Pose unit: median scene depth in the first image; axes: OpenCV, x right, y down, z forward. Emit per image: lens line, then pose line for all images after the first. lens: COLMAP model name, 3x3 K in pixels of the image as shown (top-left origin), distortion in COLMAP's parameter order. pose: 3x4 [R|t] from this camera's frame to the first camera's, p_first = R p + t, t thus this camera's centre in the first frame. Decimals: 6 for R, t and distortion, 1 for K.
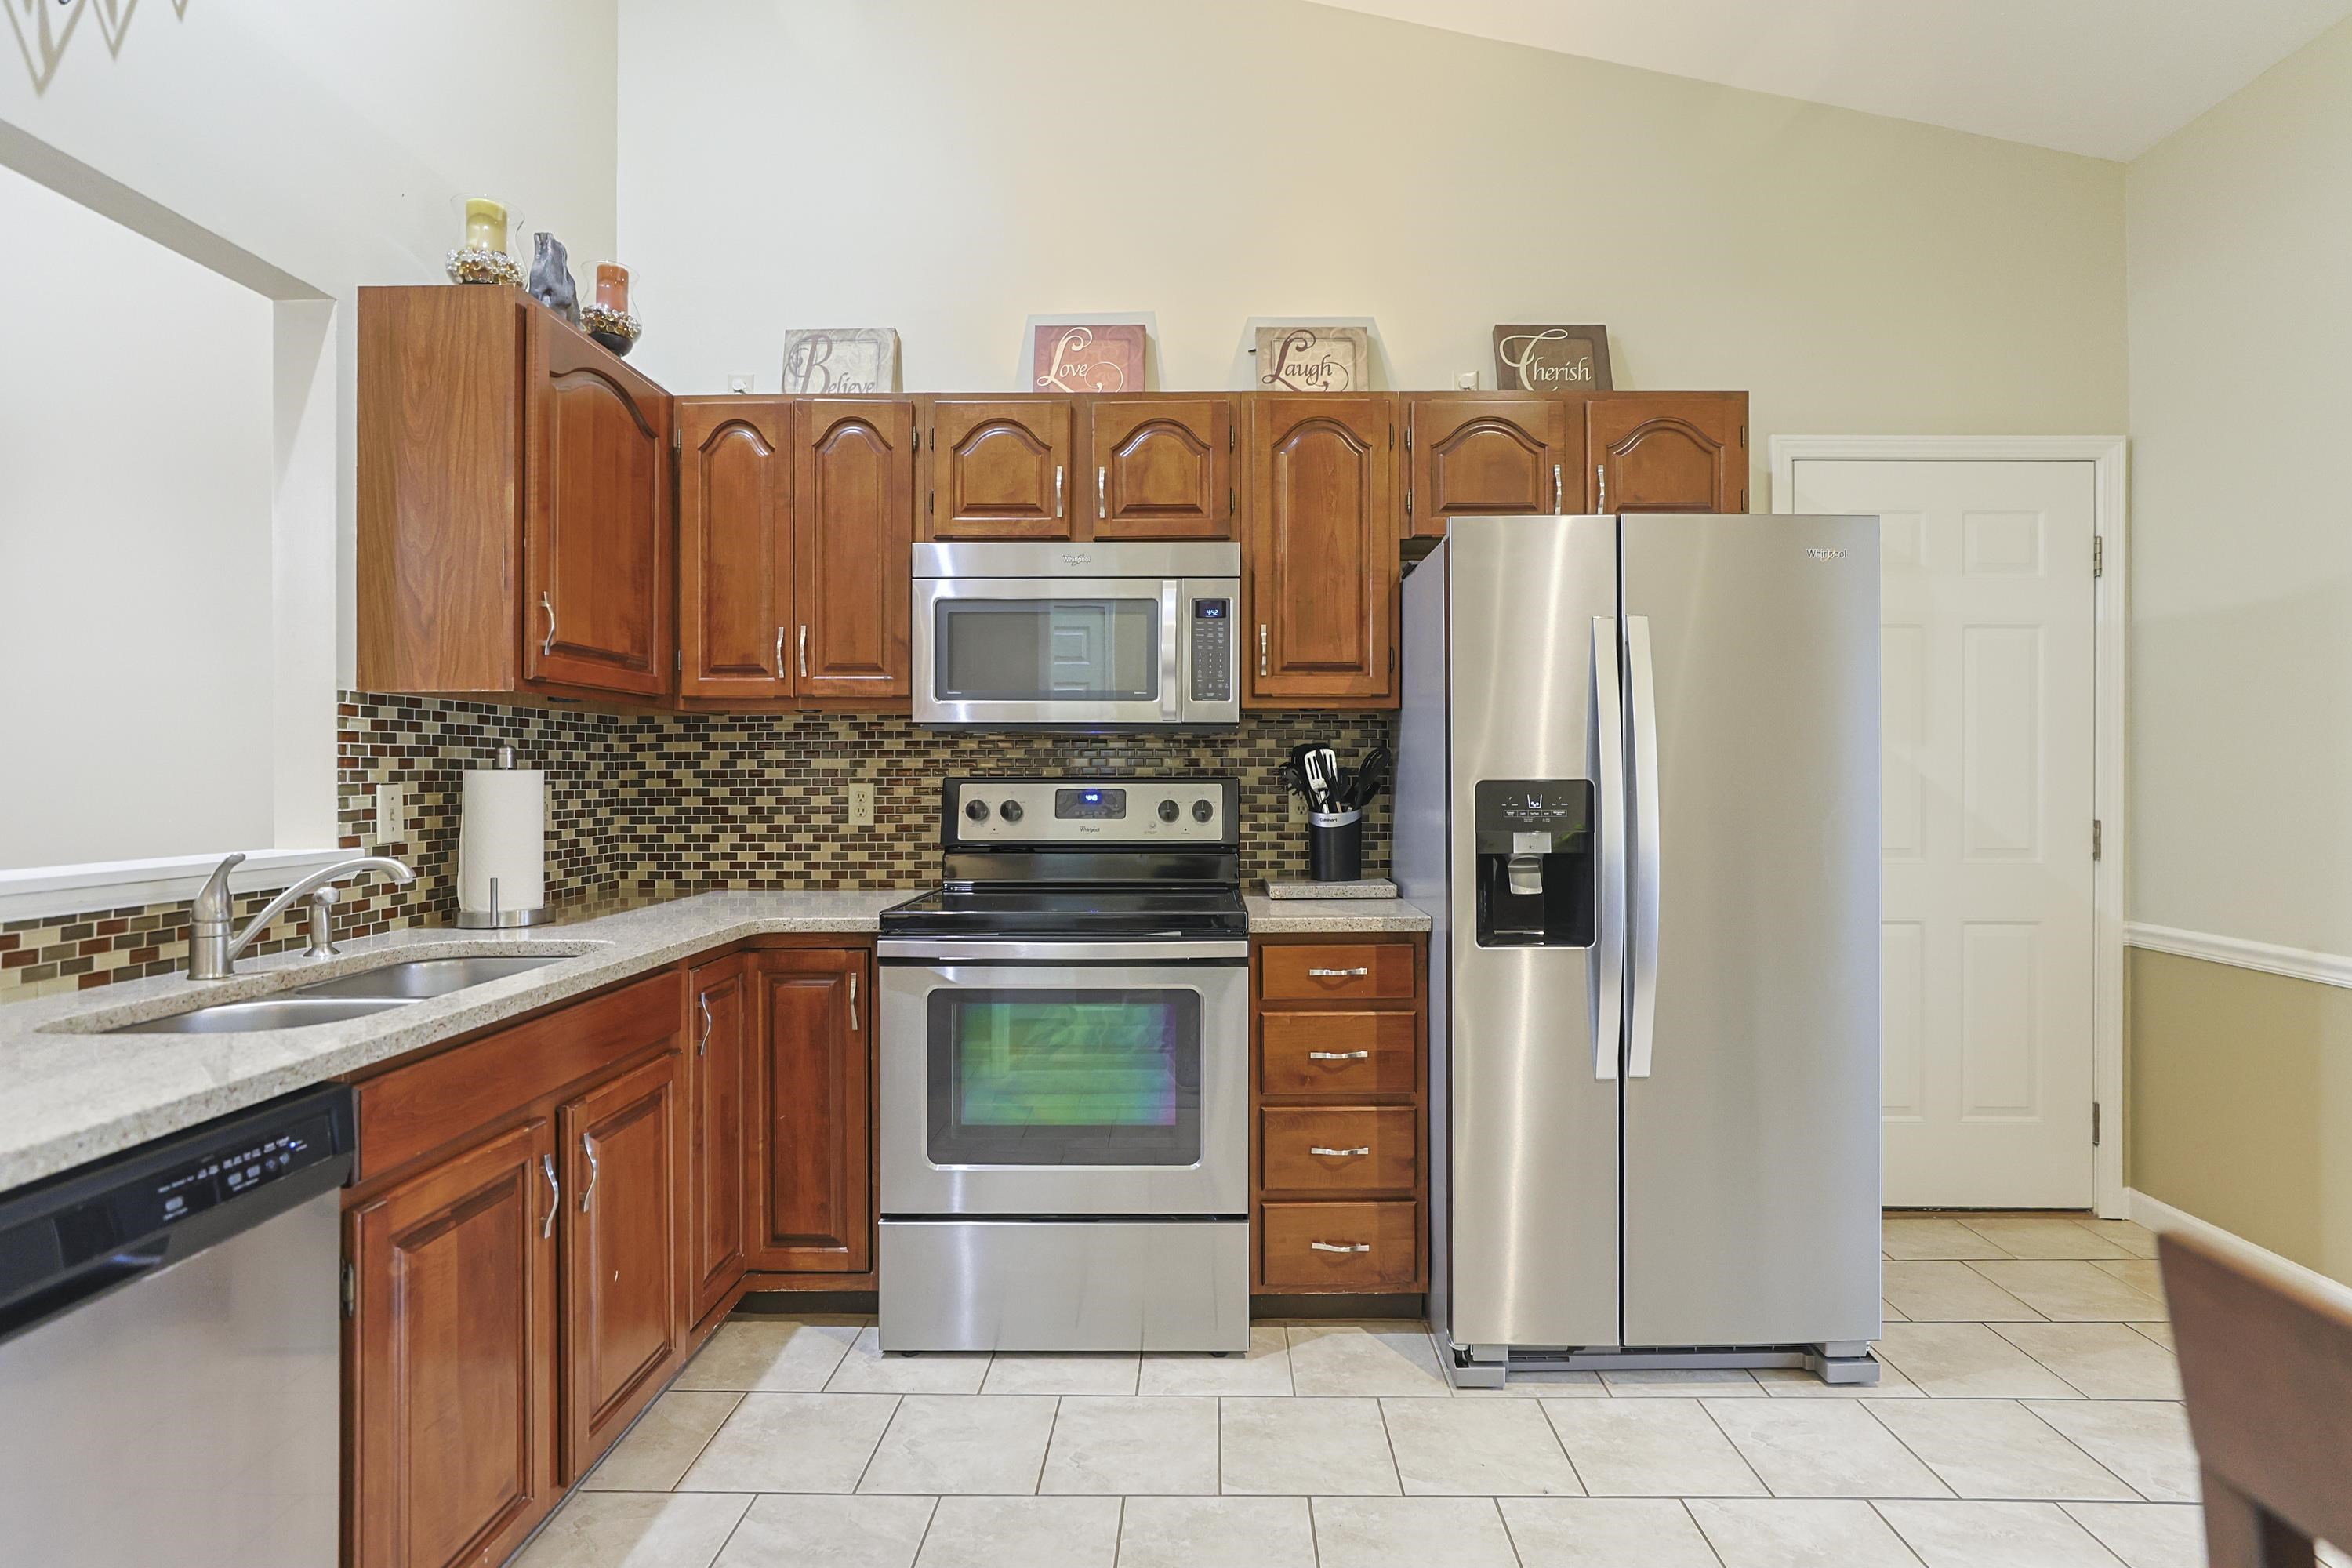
lens RADIAL K [[1131.7, 0, 1186.8], [0, 1131.7, 774.7], [0, 0, 1]] dist [-0.011024, 0.000269]
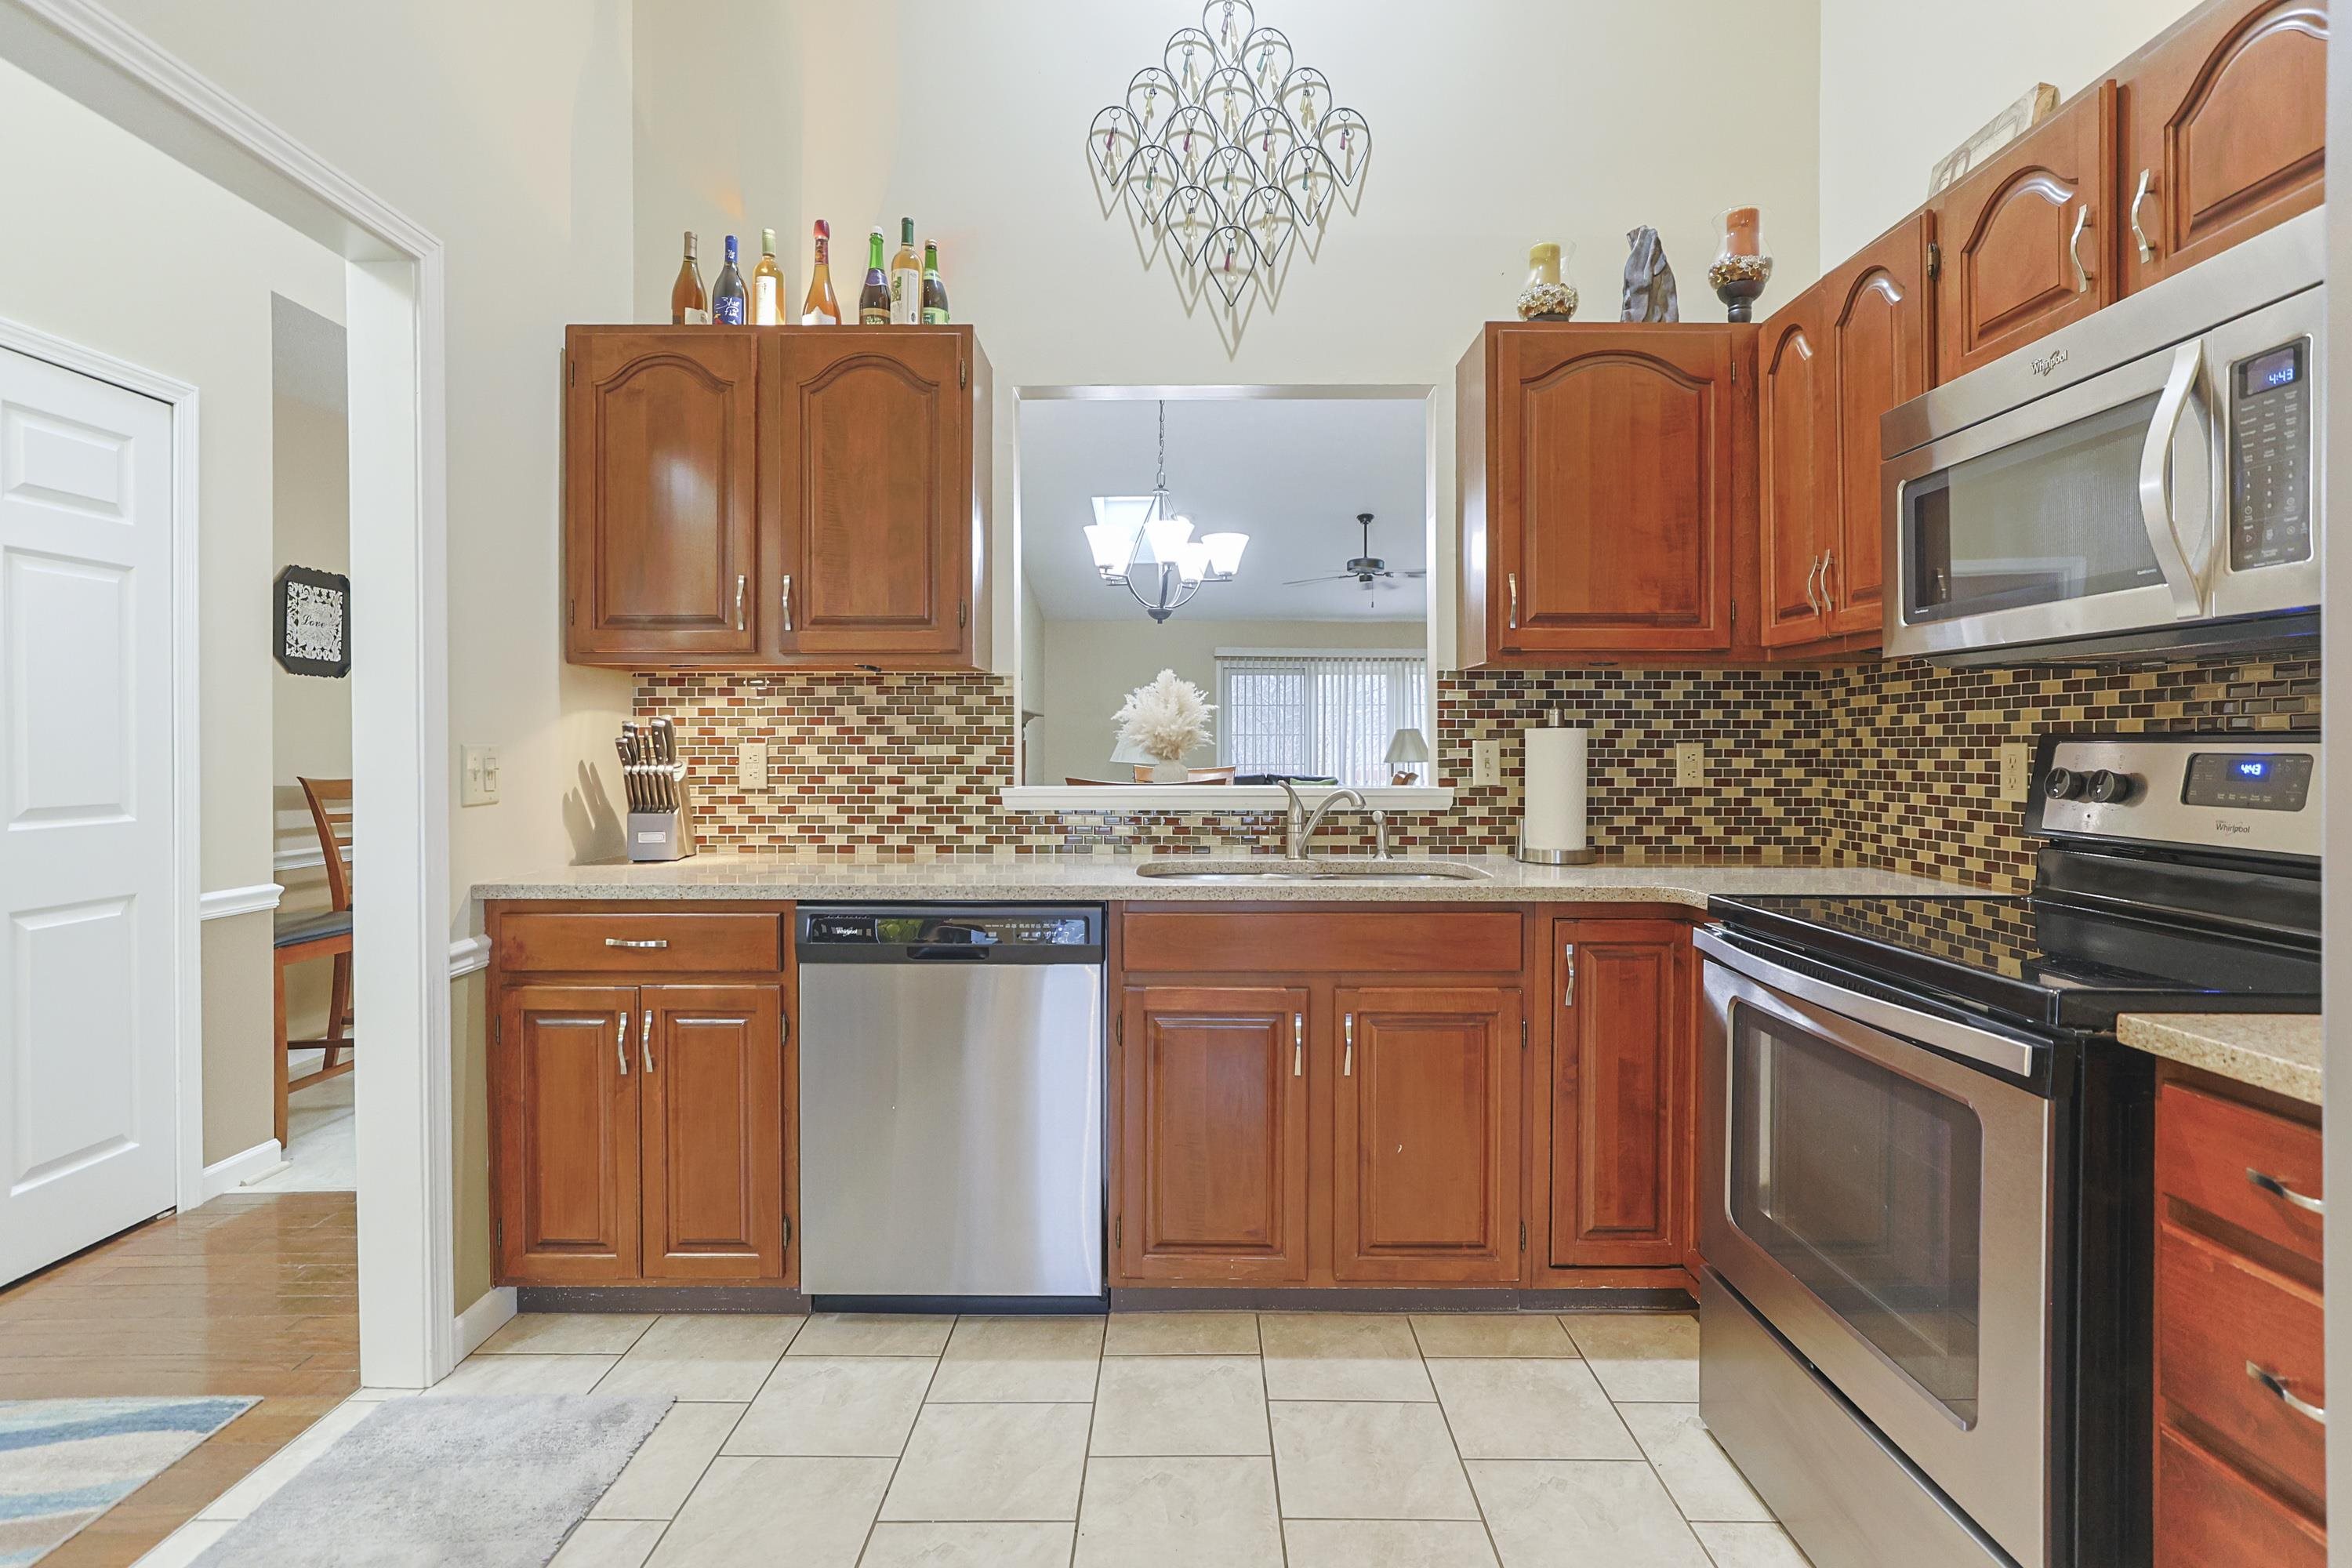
lens RADIAL K [[1127.4, 0, 1192.0], [0, 1127.4, 757.6], [0, 0, 1]] dist [-0.019103, 0.000129]
pose [[0.013255, 0.013787, -0.999817, 0.430842], [-0.002306, 0.999903, 0.013758, 0.008551], [0.999909, 0.002123, 0.013285, 0.483240]]
